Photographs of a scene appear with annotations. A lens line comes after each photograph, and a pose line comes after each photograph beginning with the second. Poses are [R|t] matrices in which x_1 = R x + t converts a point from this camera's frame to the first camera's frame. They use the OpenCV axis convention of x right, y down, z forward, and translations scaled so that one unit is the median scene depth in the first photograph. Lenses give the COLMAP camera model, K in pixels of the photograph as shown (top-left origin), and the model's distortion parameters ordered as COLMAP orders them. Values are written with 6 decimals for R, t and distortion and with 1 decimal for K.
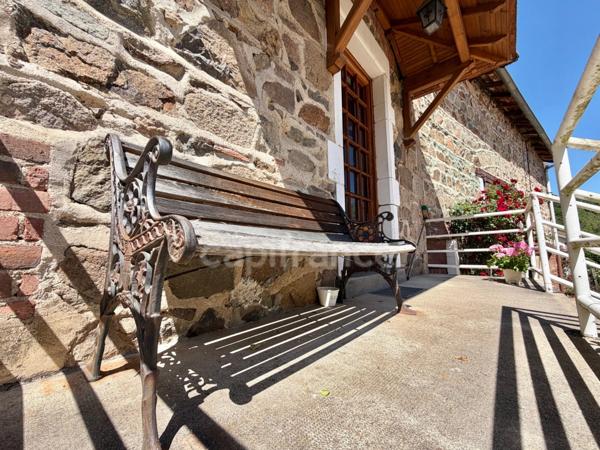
lens RADIAL K [[237.1, 0, 298.8], [0, 237.1, 224.9], [0, 0, 1]] dist [-0.001513, 0.000402]
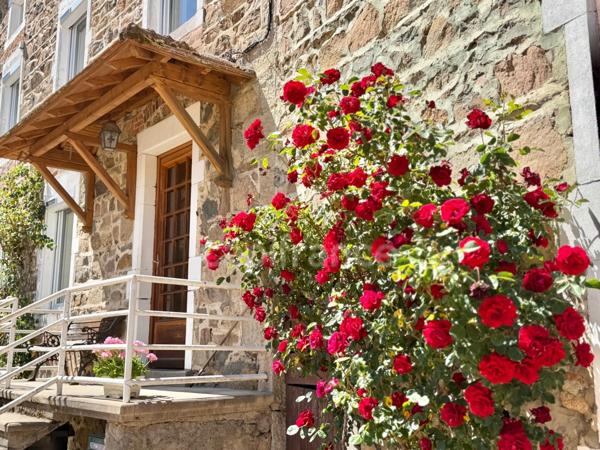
lens RADIAL K [[637.0, 0, 300.1], [0, 637.0, 229.4], [0, 0, 1]] dist [0.105017, 0.000000]
pose [[-0.143752, -0.173012, -0.974373, 4.047252], [0.113743, 0.975185, -0.189937, 0.274821], [0.983055, -0.138132, -0.120506, 2.662231]]
